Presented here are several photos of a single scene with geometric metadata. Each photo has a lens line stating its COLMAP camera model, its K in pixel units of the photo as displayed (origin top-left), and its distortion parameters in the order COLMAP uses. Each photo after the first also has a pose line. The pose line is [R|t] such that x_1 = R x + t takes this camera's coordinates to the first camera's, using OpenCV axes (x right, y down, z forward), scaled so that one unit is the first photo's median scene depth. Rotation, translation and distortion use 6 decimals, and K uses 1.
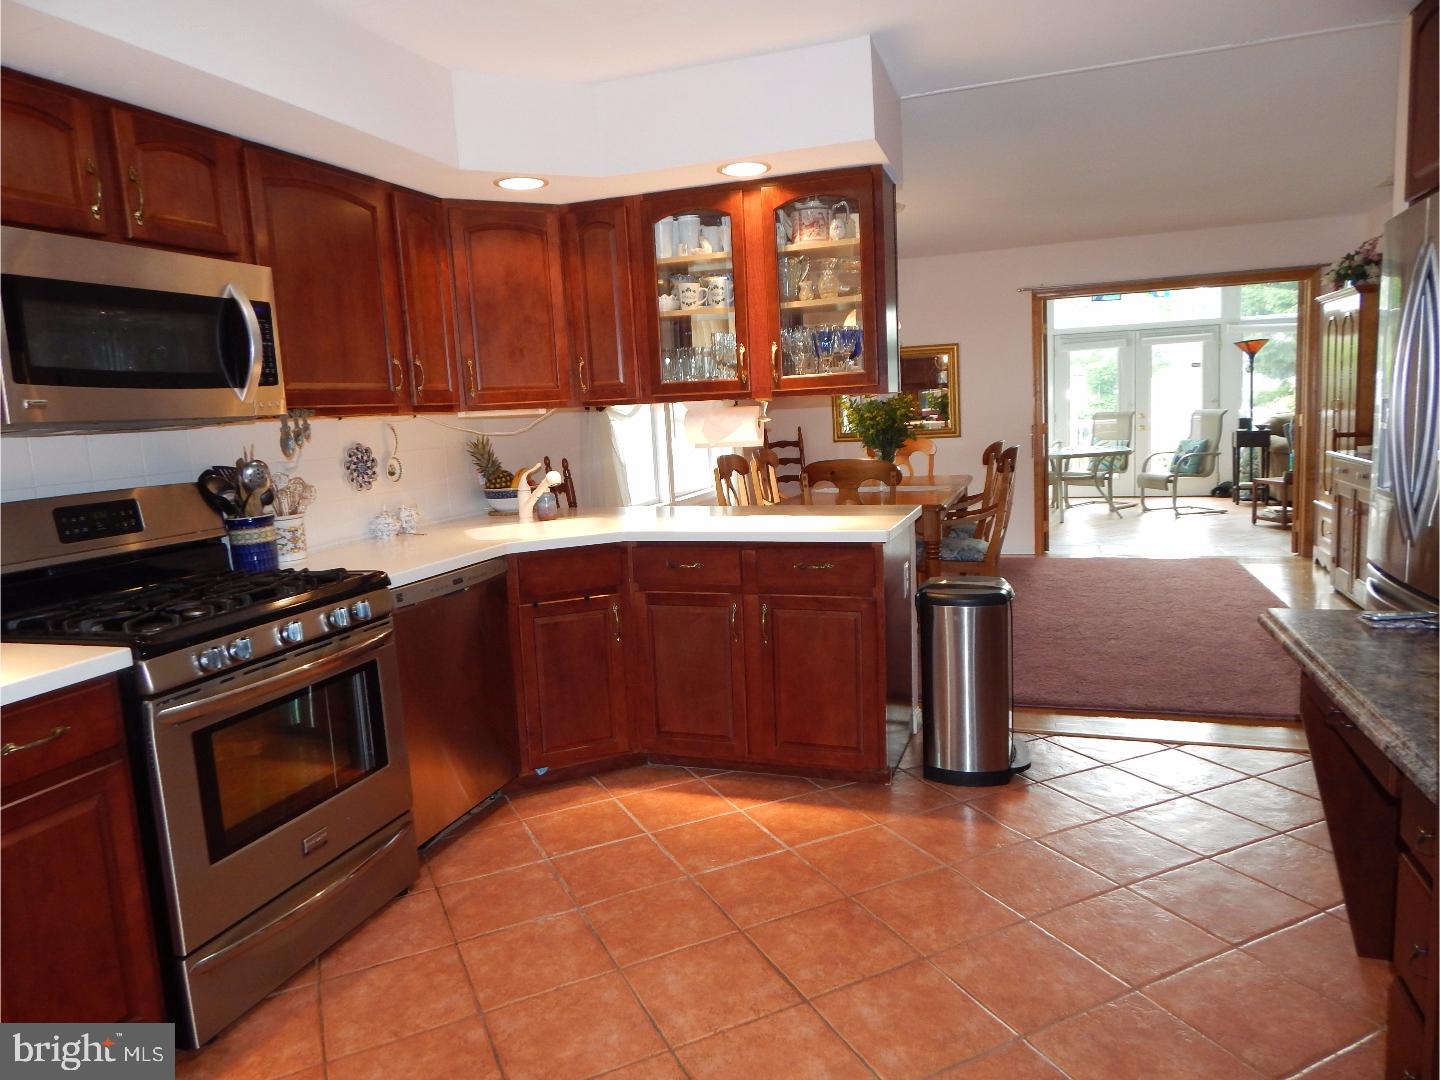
lens RADIAL K [[964.8, 0, 717.0], [0, 964.8, 534.3], [0, 0, 1]] dist [0.015072, -0.005065]
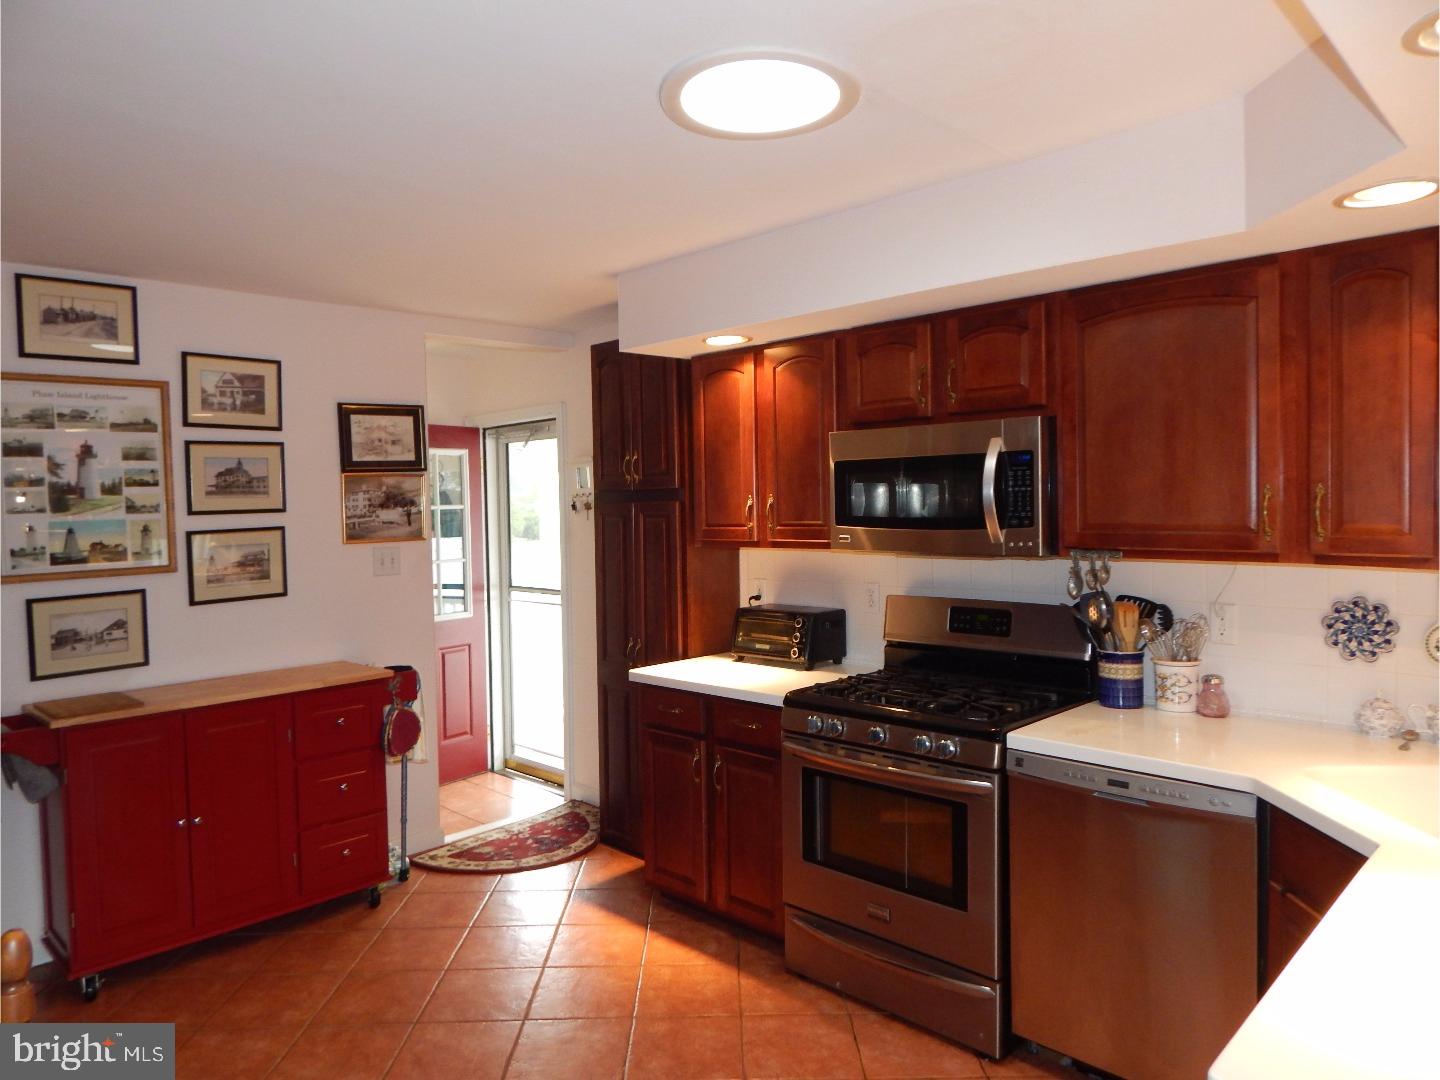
lens RADIAL K [[964.8, 0, 717.0], [0, 964.8, 534.3], [0, 0, 1]] dist [0.015072, -0.005065]
pose [[-0.443997, 0.086963, -0.891798, 0.574443], [-0.076112, 0.988021, 0.134240, -0.238271], [0.892790, 0.127479, -0.432059, 1.046987]]
